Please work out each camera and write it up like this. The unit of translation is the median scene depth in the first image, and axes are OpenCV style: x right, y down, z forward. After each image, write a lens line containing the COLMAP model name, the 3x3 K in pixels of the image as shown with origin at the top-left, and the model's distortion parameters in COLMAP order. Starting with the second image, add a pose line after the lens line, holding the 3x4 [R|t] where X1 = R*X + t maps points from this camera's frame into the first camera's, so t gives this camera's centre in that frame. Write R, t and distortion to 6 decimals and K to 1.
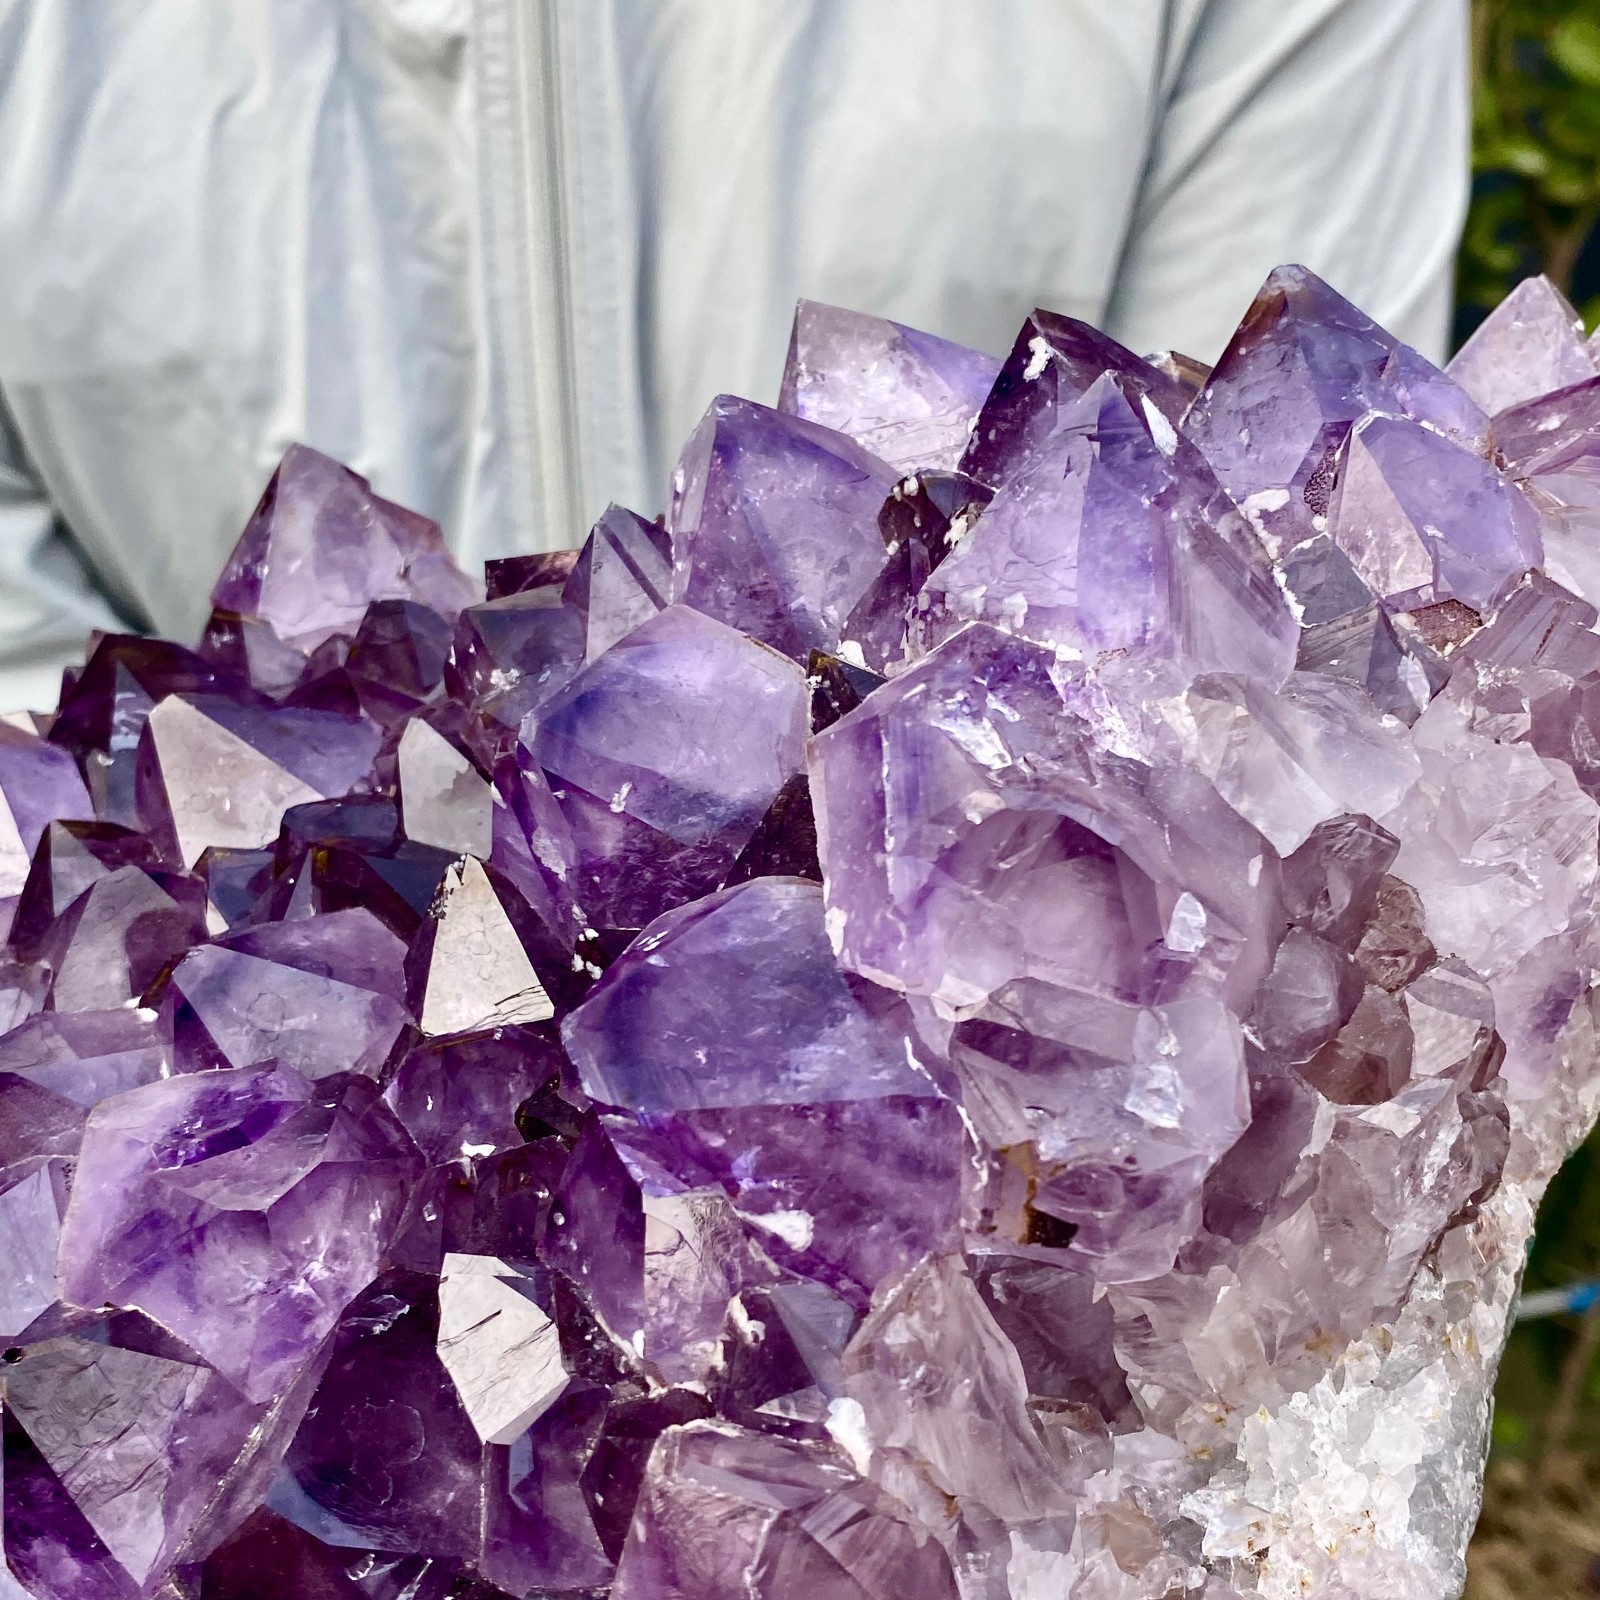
lens RADIAL K [[1981.7, 0, 800.0], [0, 1981.7, 800.0], [0, 0, 1]] dist [0.145506, -0.437255]
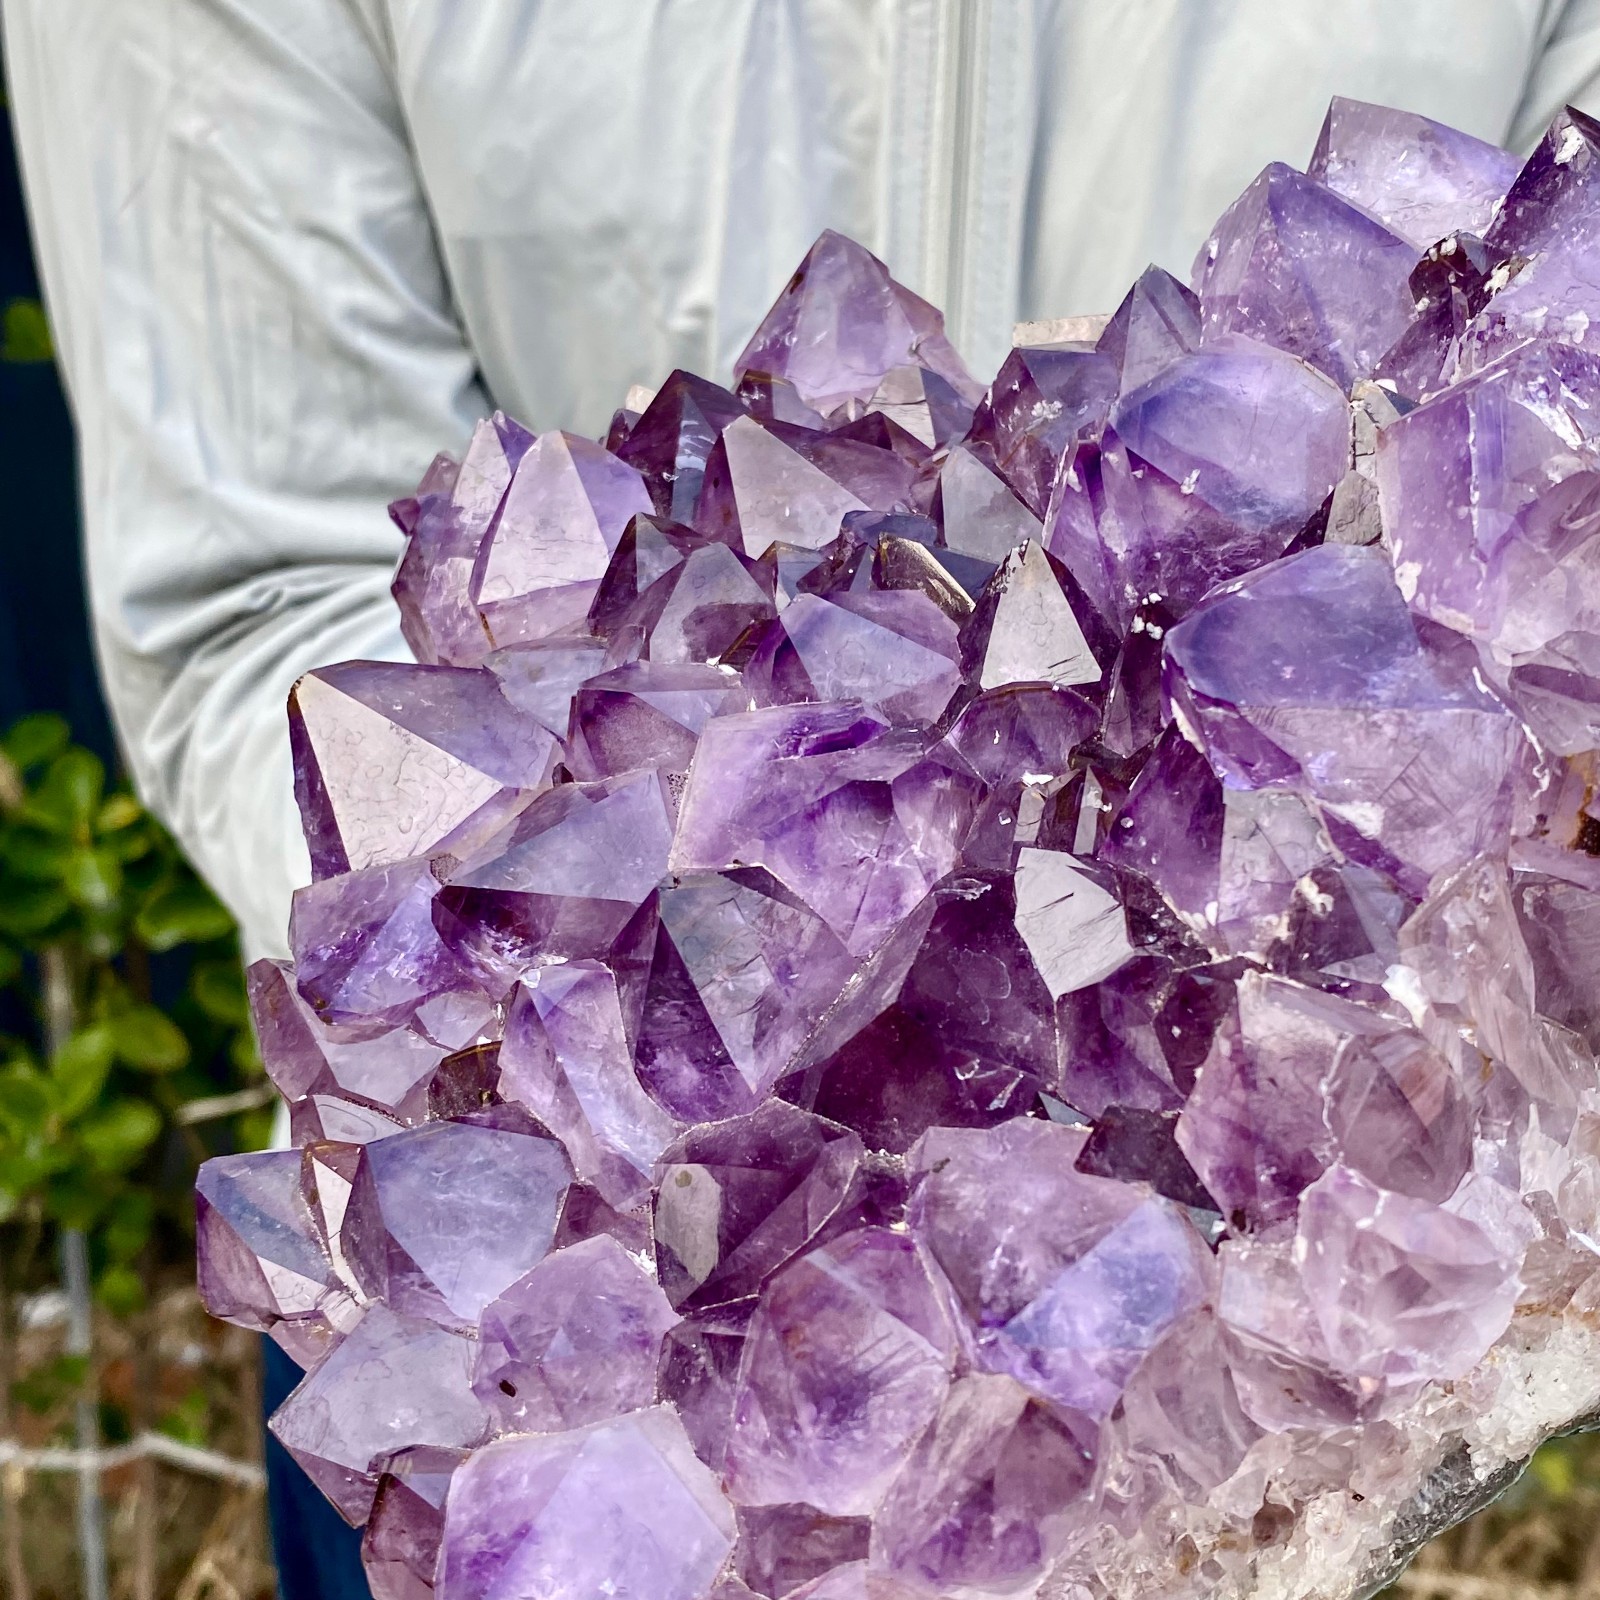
lens RADIAL K [[2001.7, 0, 800.0], [0, 2001.7, 800.0], [0, 0, 1]] dist [0.192060, -0.622911]
pose [[0.992807, 0.085218, -0.084101, -0.203412], [-0.086656, 0.996146, -0.013594, 0.219687], [0.082619, 0.020784, 0.996364, -0.170657]]
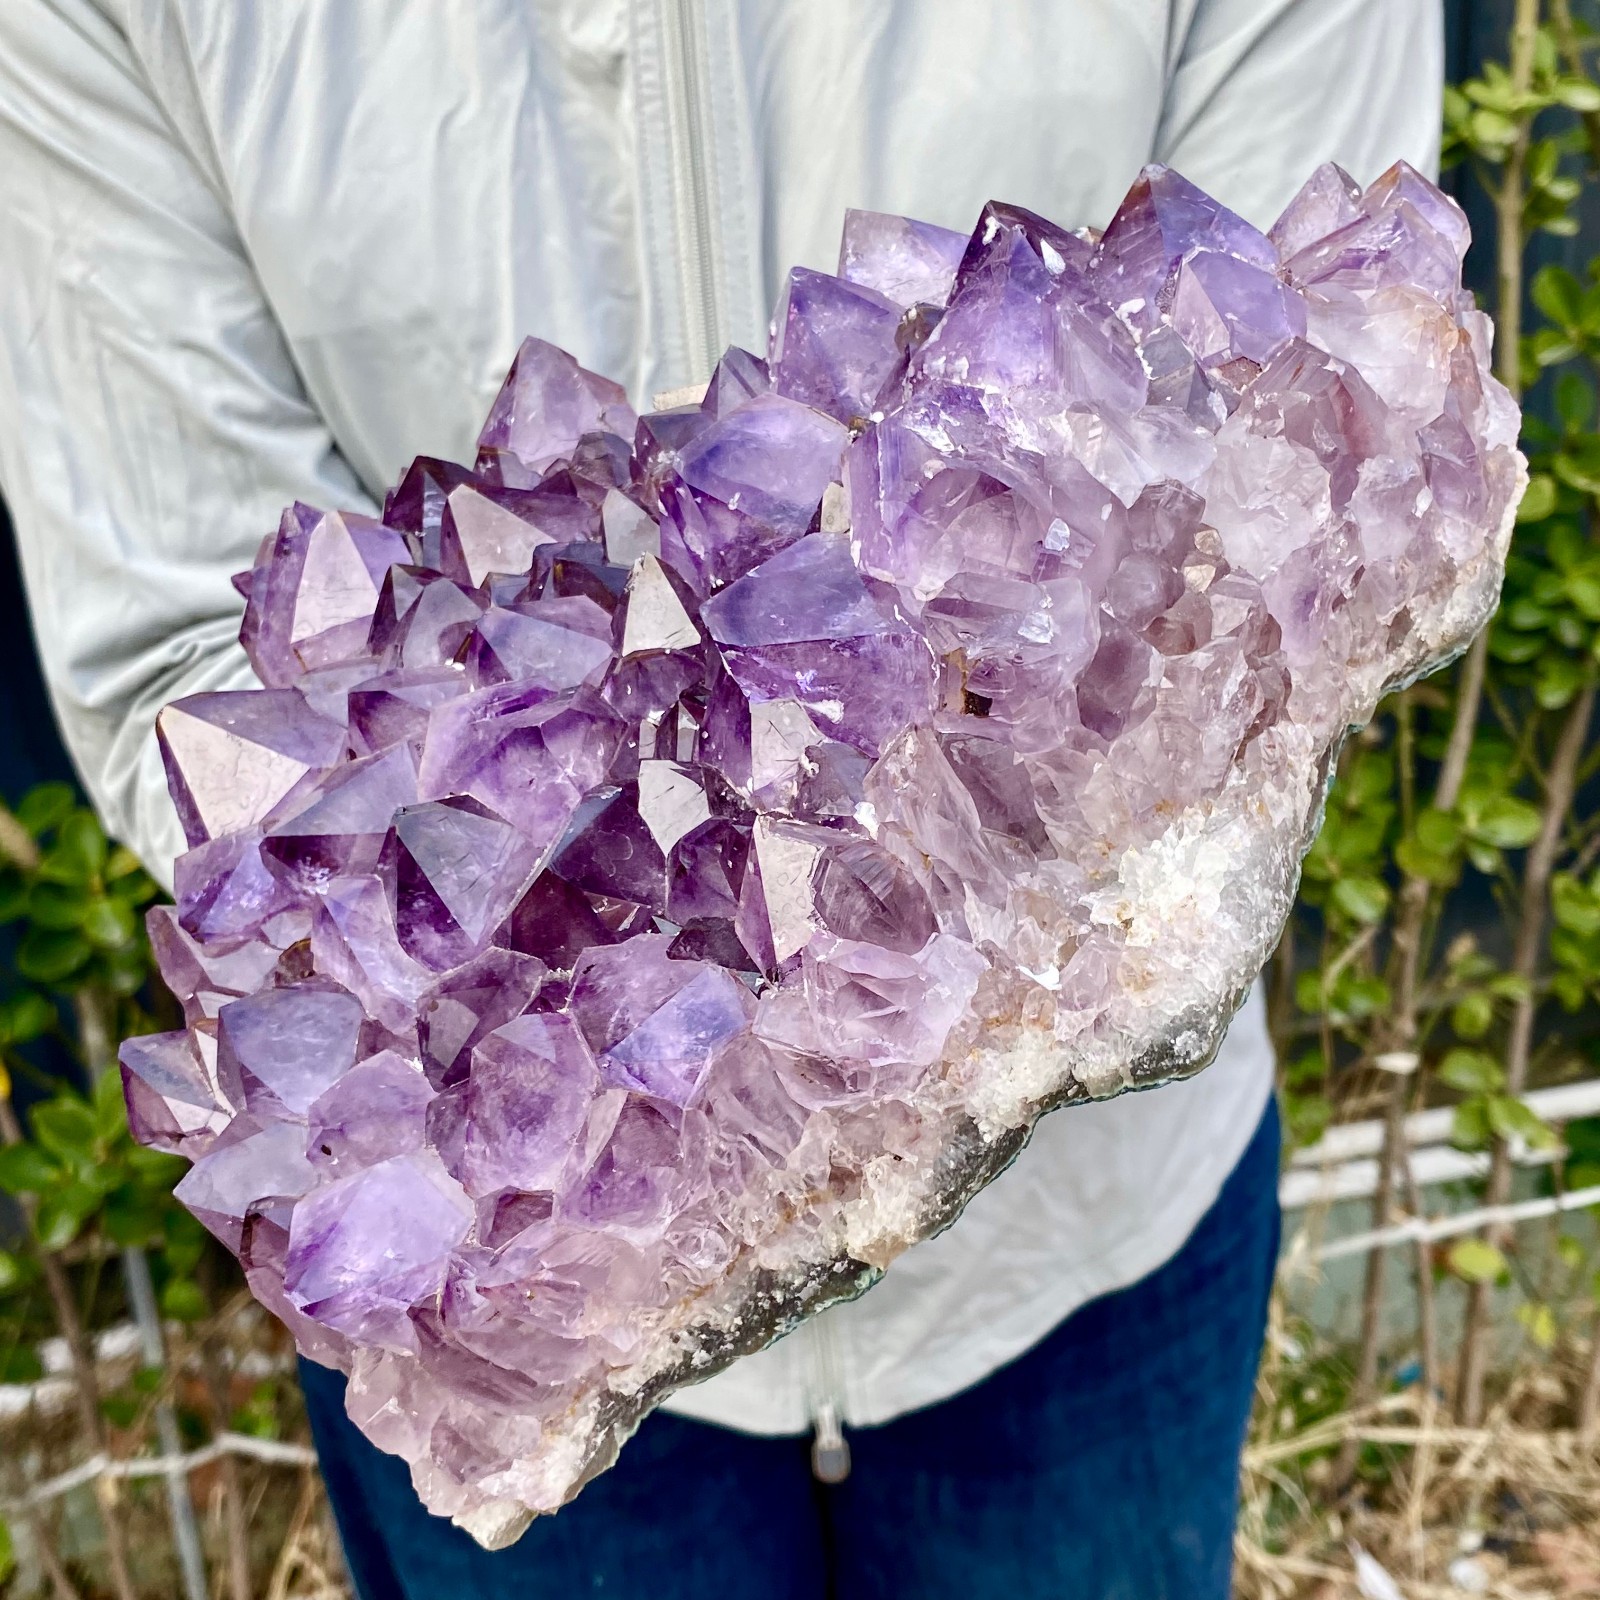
lens RADIAL K [[1981.7, 0, 800.0], [0, 1981.7, 800.0], [0, 0, 1]] dist [0.145506, -0.437255]
pose [[0.994620, -0.035127, -0.097454, 0.120792], [0.033747, 0.999306, -0.015776, 0.283818], [0.097941, 0.012403, 0.995115, -0.668384]]
